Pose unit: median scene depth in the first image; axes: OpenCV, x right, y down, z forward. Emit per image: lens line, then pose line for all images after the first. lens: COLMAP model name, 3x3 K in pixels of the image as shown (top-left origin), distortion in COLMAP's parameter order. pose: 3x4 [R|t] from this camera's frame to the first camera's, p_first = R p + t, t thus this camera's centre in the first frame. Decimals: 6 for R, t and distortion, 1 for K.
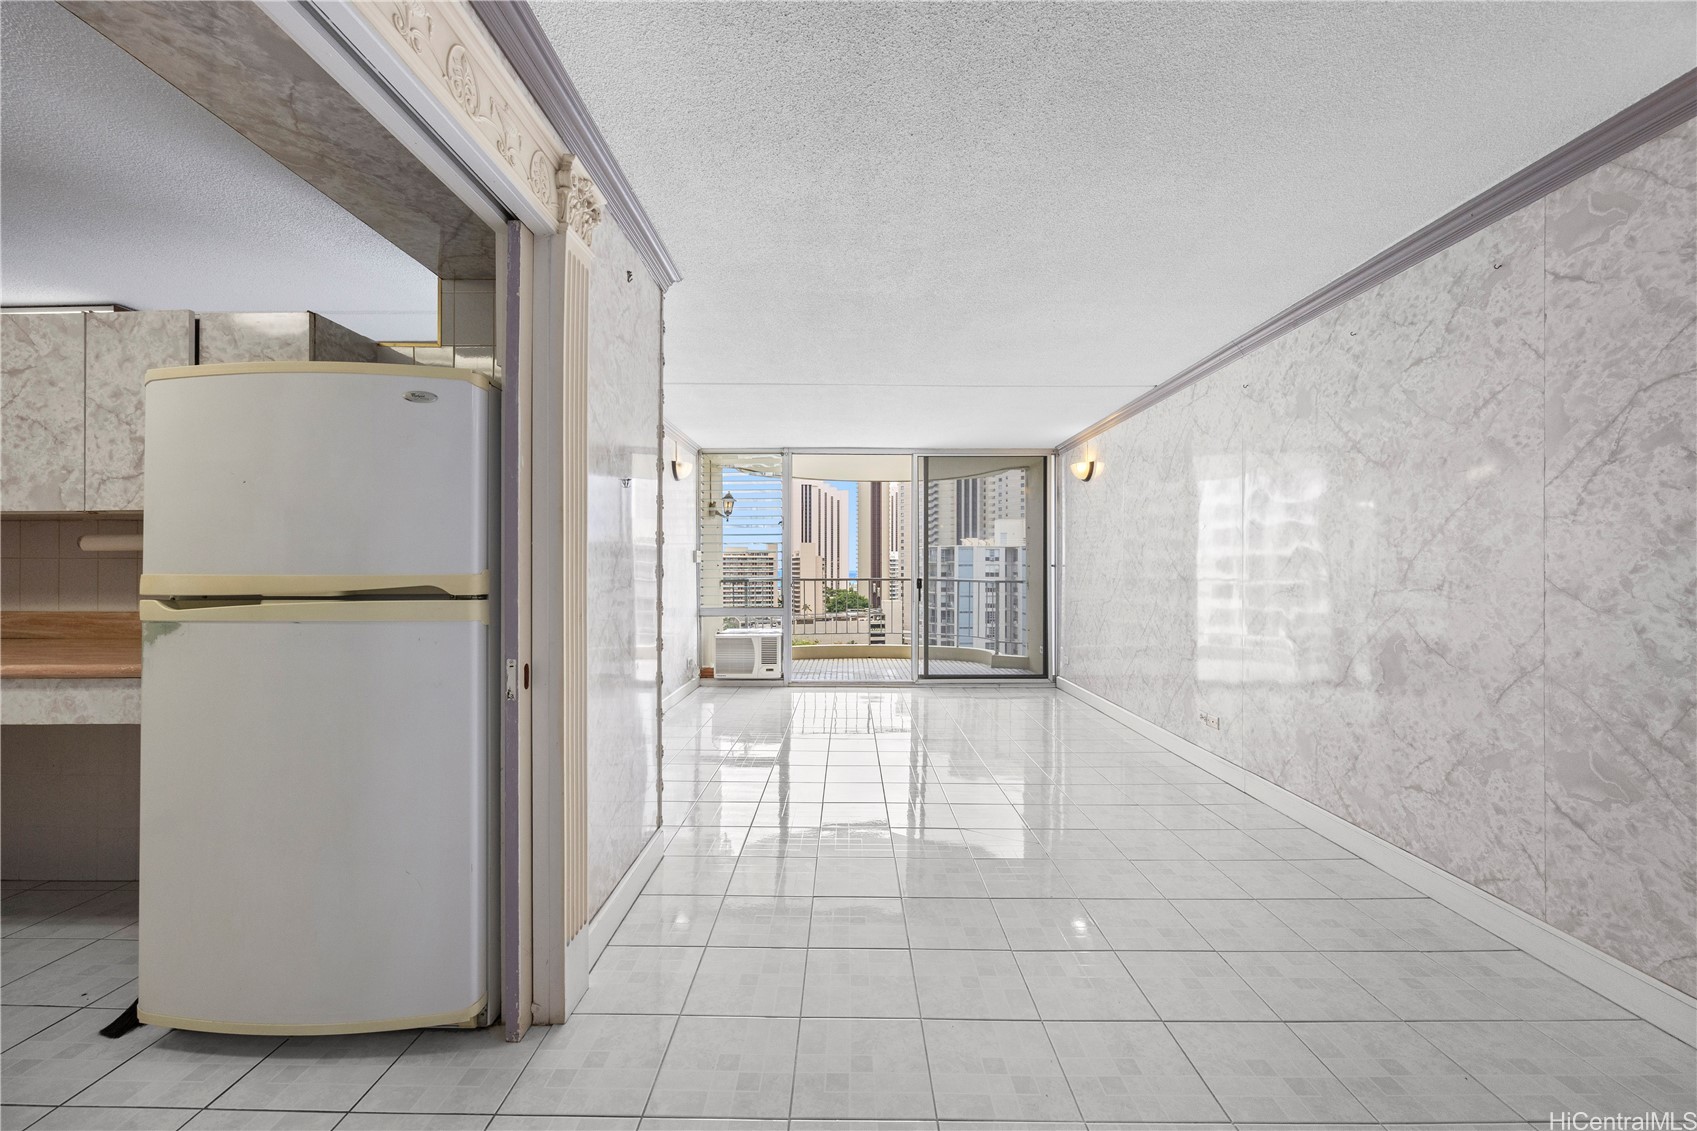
lens RADIAL K [[661.2, 0, 843.6], [0, 661.2, 561.1], [0, 0, 1]] dist [-0.003042, -0.000089]
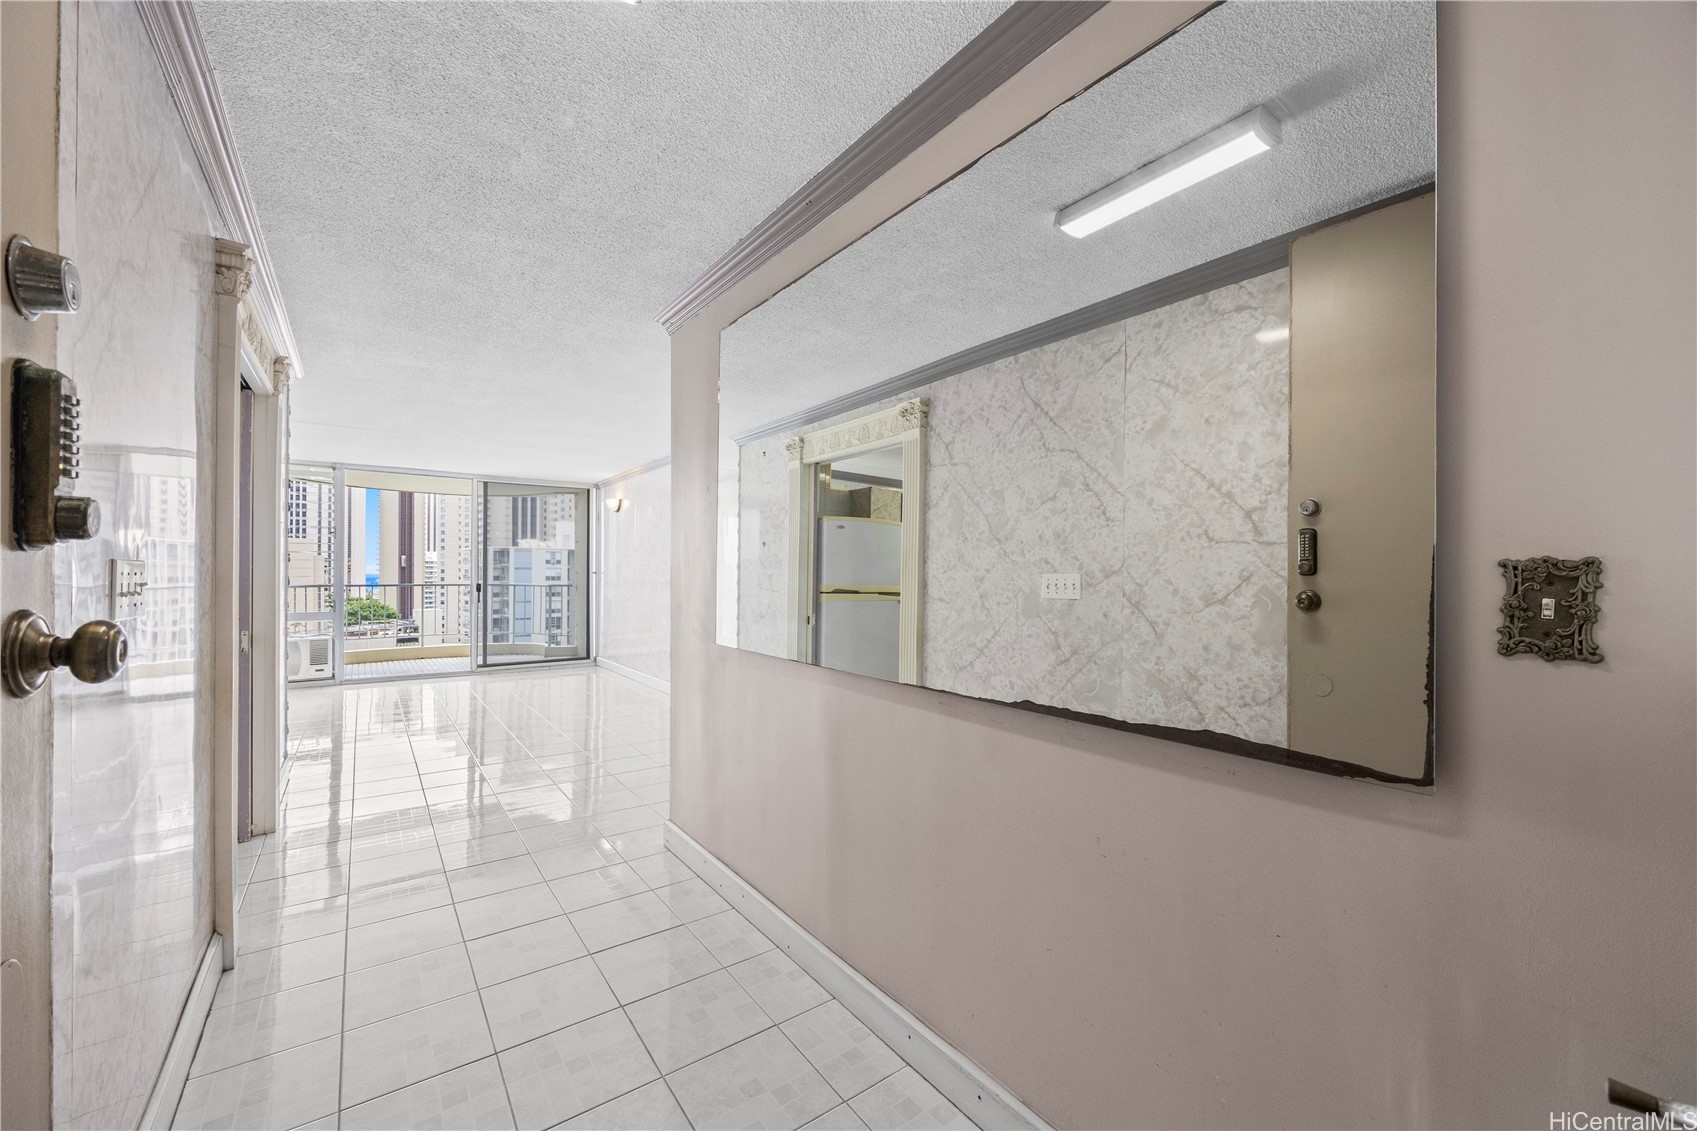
lens RADIAL K [[666.1, 0, 856.2], [0, 666.1, 575.2], [0, 0, 1]] dist [-0.008331, -0.000186]
pose [[0.797723, -0.000559, 0.603024, -0.153331], [-0.009177, 0.999872, 0.013068, -0.025810], [-0.602955, -0.015959, 0.797616, -0.874428]]
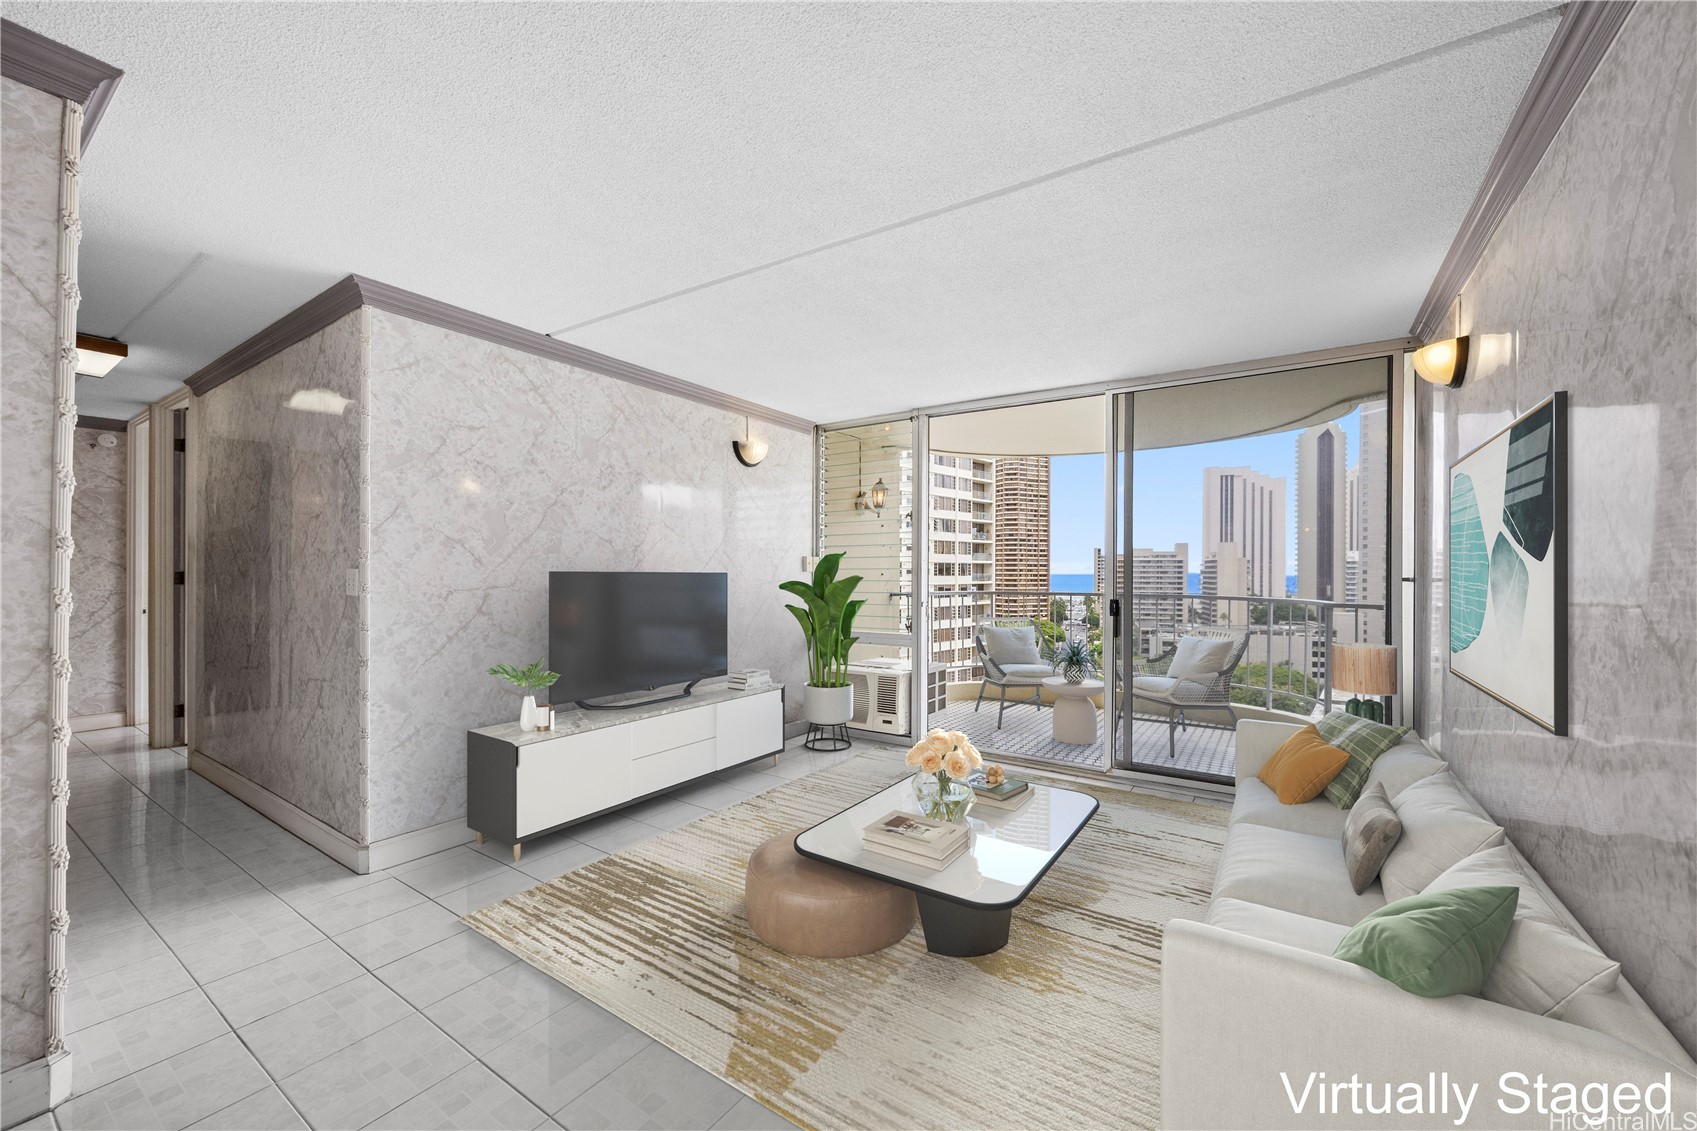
lens RADIAL K [[658.4, 0, 848.5], [0, 658.4, 565.5], [0, 0, 1]] dist [-0.001044, -0.000077]
pose [[0.832564, -0.000524, -0.553928, 0.580885], [0.001846, 0.999997, 0.001828, -0.013452], [0.553926, -0.002545, 0.832562, 0.899592]]
